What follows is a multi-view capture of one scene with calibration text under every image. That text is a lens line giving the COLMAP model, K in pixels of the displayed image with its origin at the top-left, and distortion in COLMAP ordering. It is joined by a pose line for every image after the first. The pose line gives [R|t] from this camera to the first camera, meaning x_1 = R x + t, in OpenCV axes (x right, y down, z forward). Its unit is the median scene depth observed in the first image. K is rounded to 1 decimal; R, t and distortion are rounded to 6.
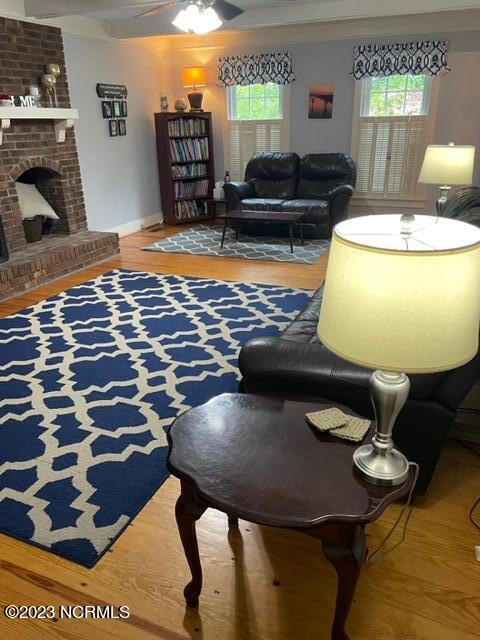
lens RADIAL K [[486.3, 0, 240.0], [0, 486.3, 320.0], [0, 0, 1]] dist [0.084770, -0.115186]
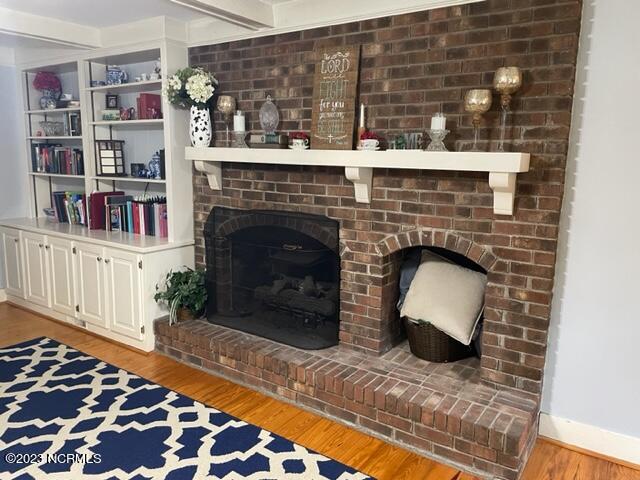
lens RADIAL K [[484.1, 0, 321.4], [0, 484.1, 237.1], [0, 0, 1]] dist [0.084633, -0.120142]
pose [[-0.200117, 0.176351, -0.963770, 0.176026], [-0.385797, 0.890017, 0.242962, -0.445893], [0.900619, 0.420441, -0.110072, 1.028463]]
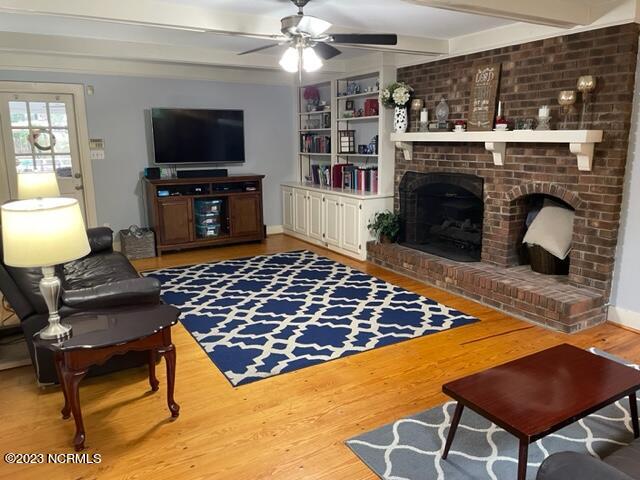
lens RADIAL K [[484.1, 0, 321.4], [0, 484.1, 237.1], [0, 0, 1]] dist [0.084633, -0.120142]
pose [[-0.598975, 0.183381, -0.779487, 0.563707], [-0.286092, 0.860172, 0.422202, -0.545540], [0.747917, 0.475894, -0.462758, 1.254460]]
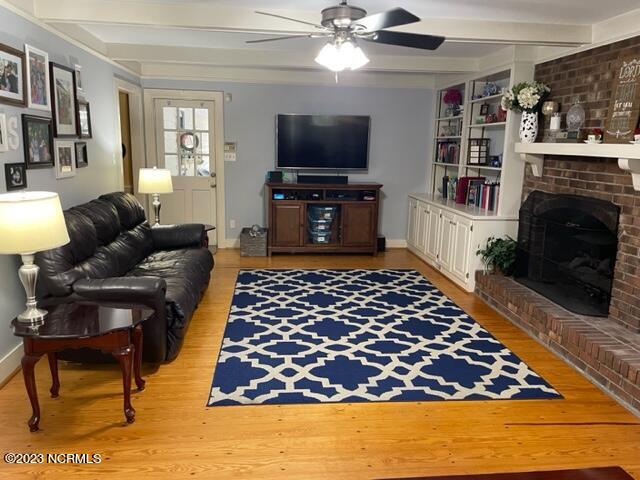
lens RADIAL K [[486.3, 0, 313.3], [0, 486.3, 234.2], [0, 0, 1]] dist [0.084770, -0.115186]
pose [[-0.881894, 0.085467, -0.463636, 0.307288], [-0.183991, 0.843052, 0.505382, -0.581630], [0.434062, 0.530998, -0.727757, 1.353042]]
